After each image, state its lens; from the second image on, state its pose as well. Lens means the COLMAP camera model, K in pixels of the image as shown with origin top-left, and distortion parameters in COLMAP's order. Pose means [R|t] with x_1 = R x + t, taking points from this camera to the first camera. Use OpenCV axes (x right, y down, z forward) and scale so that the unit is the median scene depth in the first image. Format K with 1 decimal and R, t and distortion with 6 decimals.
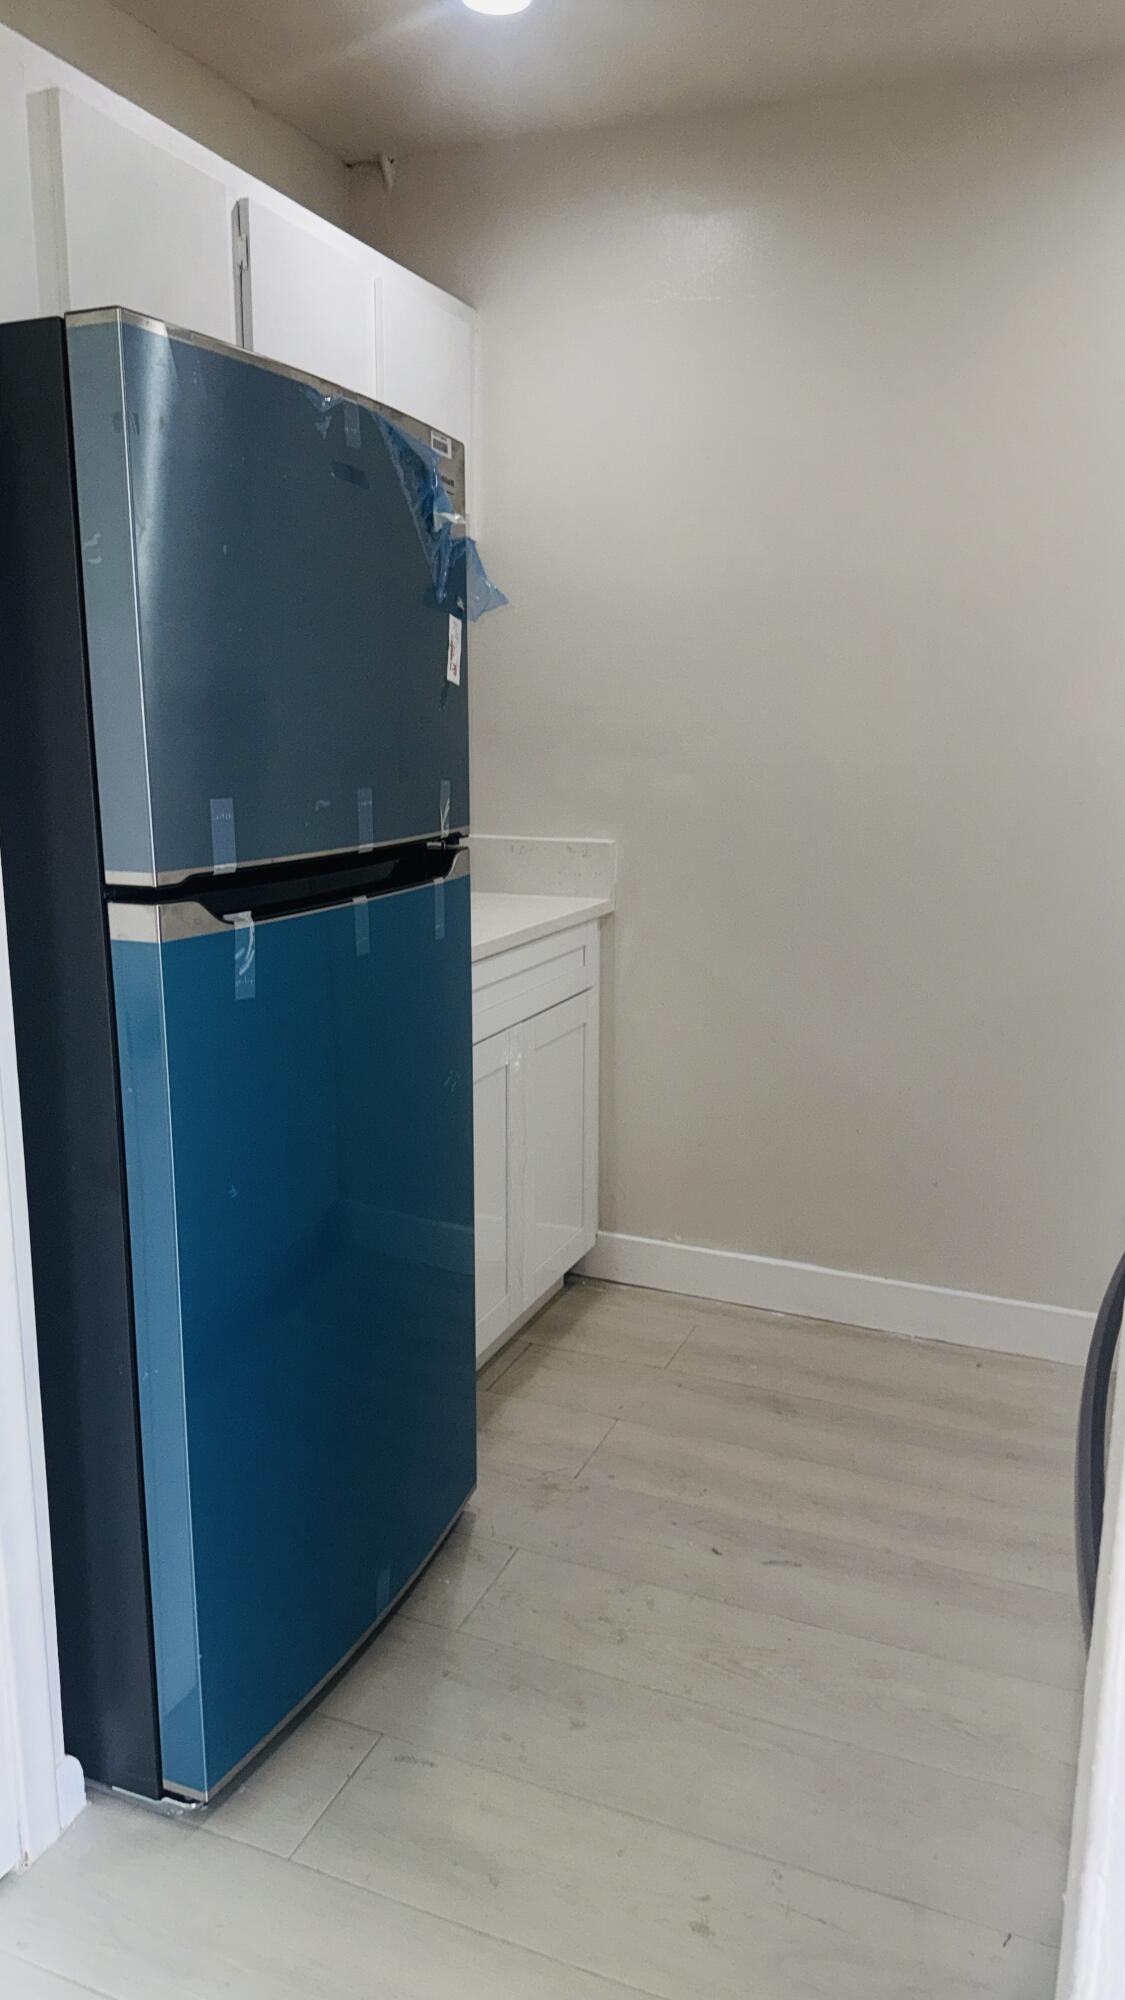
lens RADIAL K [[1472.6, 0, 582.8], [0, 1472.6, 1004.0], [0, 0, 1]] dist [0.050346, -0.016030]
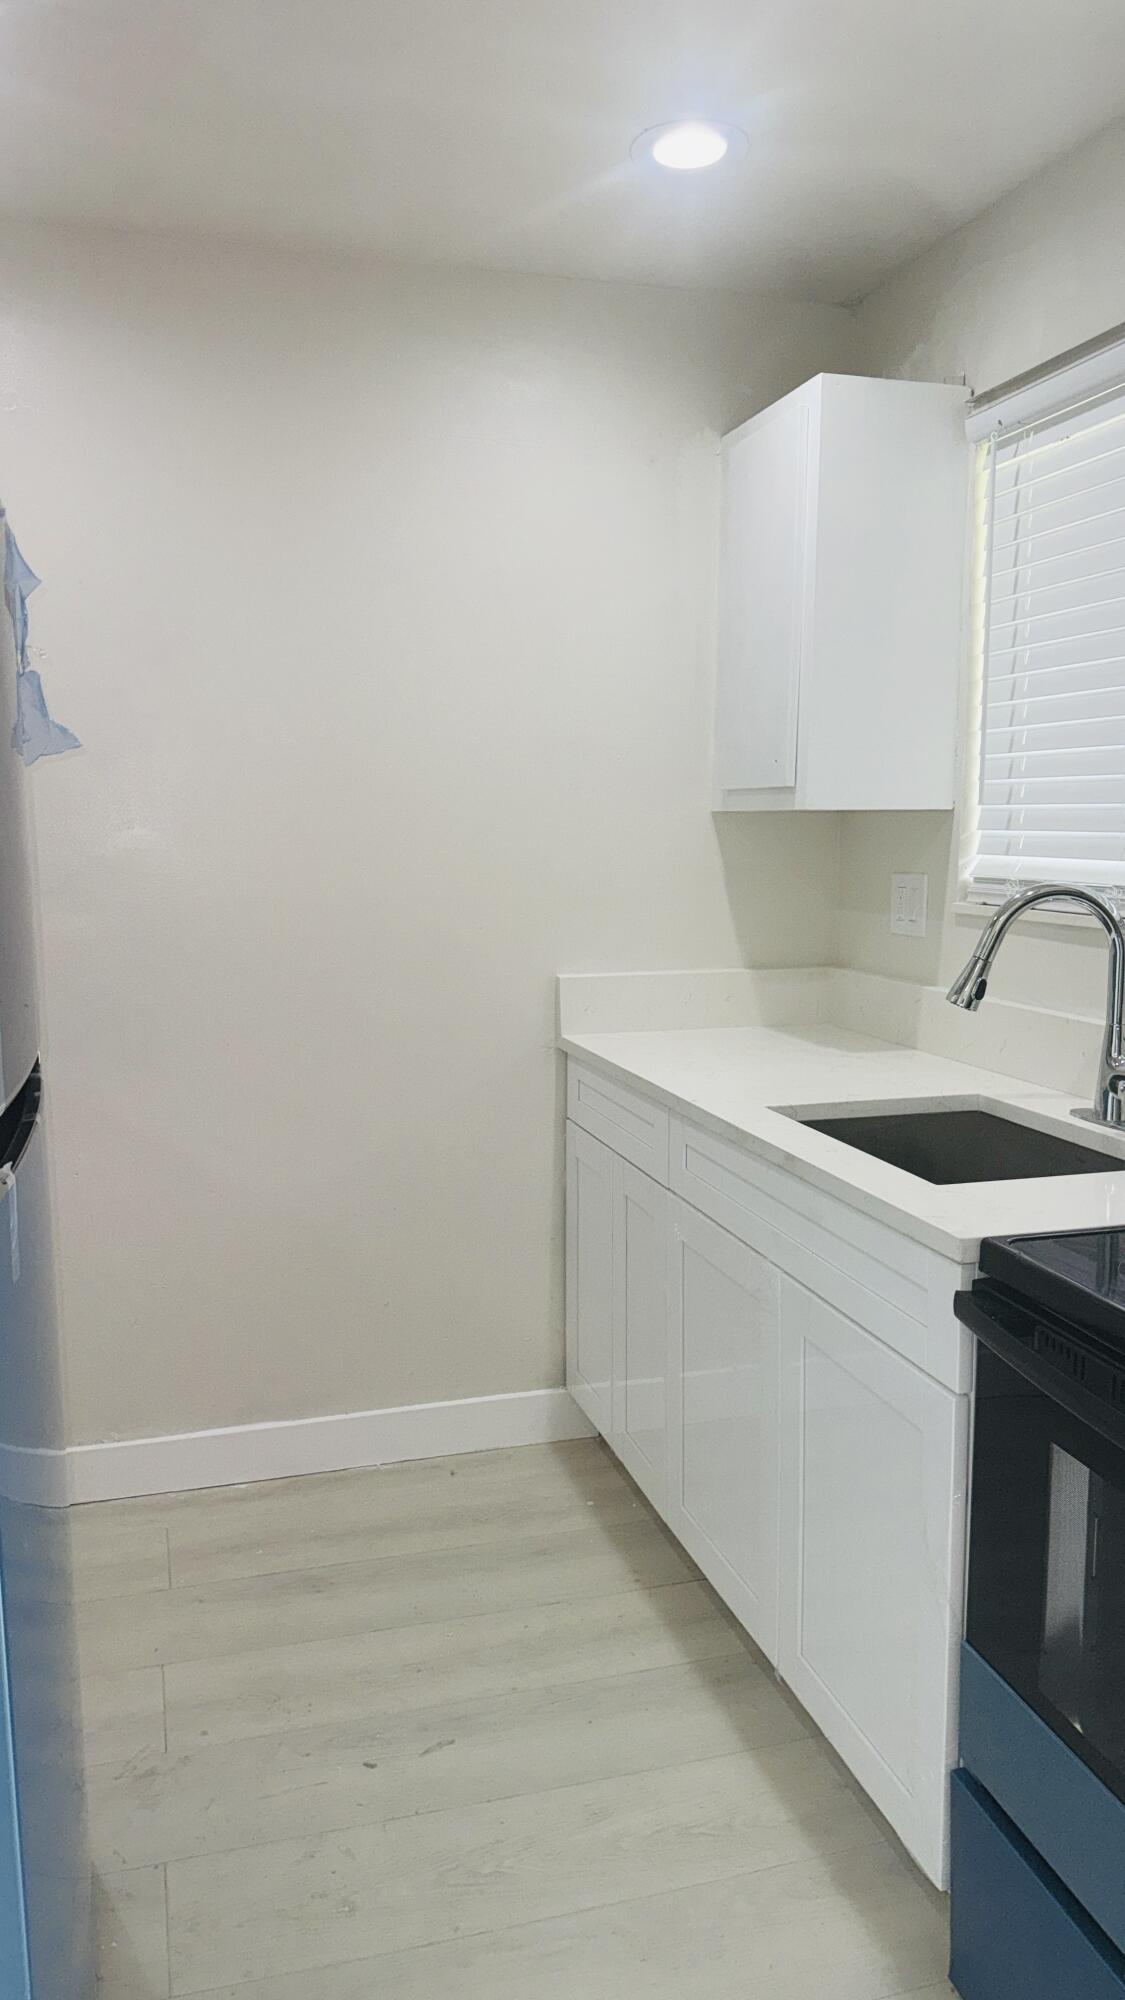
lens RADIAL K [[1472.6, 0, 571.1], [0, 1472.6, 987.3], [0, 0, 1]] dist [0.050346, -0.016030]
pose [[0.802861, -0.106327, 0.586607, -0.261962], [0.150235, 0.988296, -0.026483, -0.051998], [-0.576926, 0.109391, 0.809438, 0.120956]]
